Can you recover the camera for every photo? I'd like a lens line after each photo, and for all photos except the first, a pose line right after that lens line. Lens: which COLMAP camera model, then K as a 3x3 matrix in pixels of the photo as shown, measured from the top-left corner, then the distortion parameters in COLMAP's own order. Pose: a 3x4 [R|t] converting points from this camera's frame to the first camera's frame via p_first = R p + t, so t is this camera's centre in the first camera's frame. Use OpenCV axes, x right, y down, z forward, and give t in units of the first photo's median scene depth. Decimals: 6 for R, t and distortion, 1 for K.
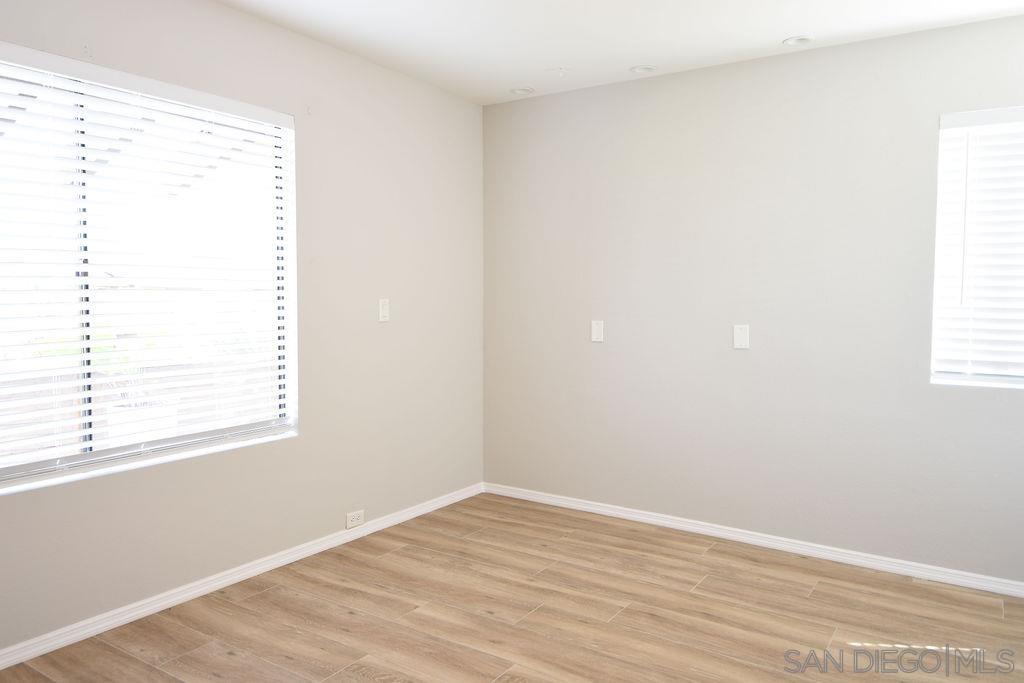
lens RADIAL K [[725.1, 0, 505.0], [0, 725.1, 332.1], [0, 0, 1]] dist [0.053304, -0.064042]
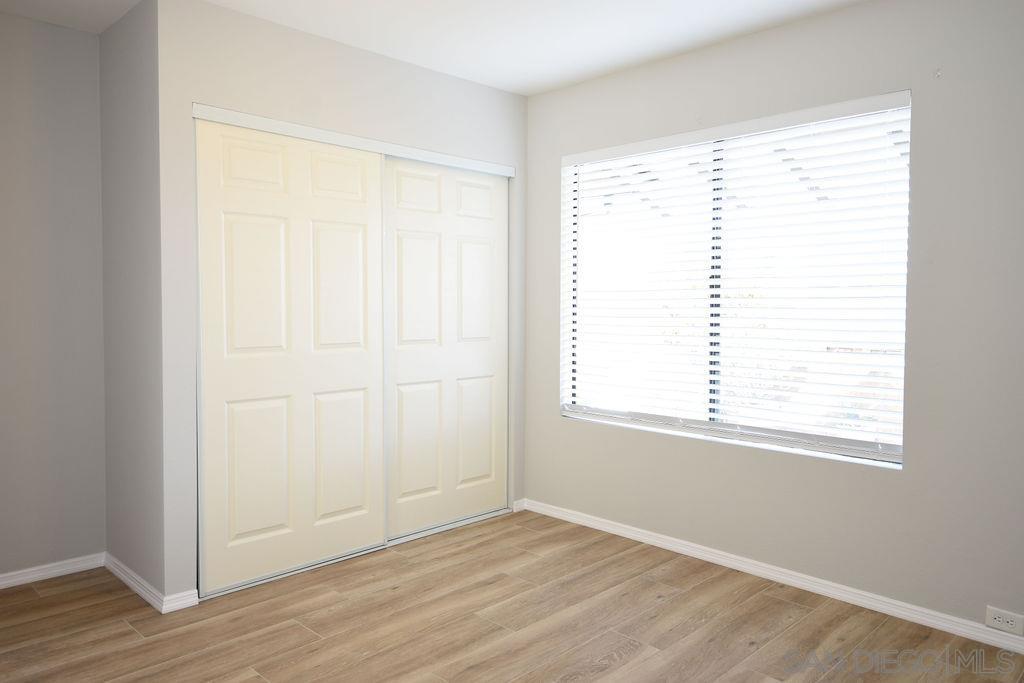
lens RADIAL K [[725.1, 0, 505.0], [0, 725.1, 332.1], [0, 0, 1]] dist [0.053304, -0.064042]
pose [[-0.191824, 0.033940, -0.980842, 0.764515], [-0.059396, 0.997168, 0.046121, -0.034027], [0.979630, 0.067106, -0.189264, 0.859103]]
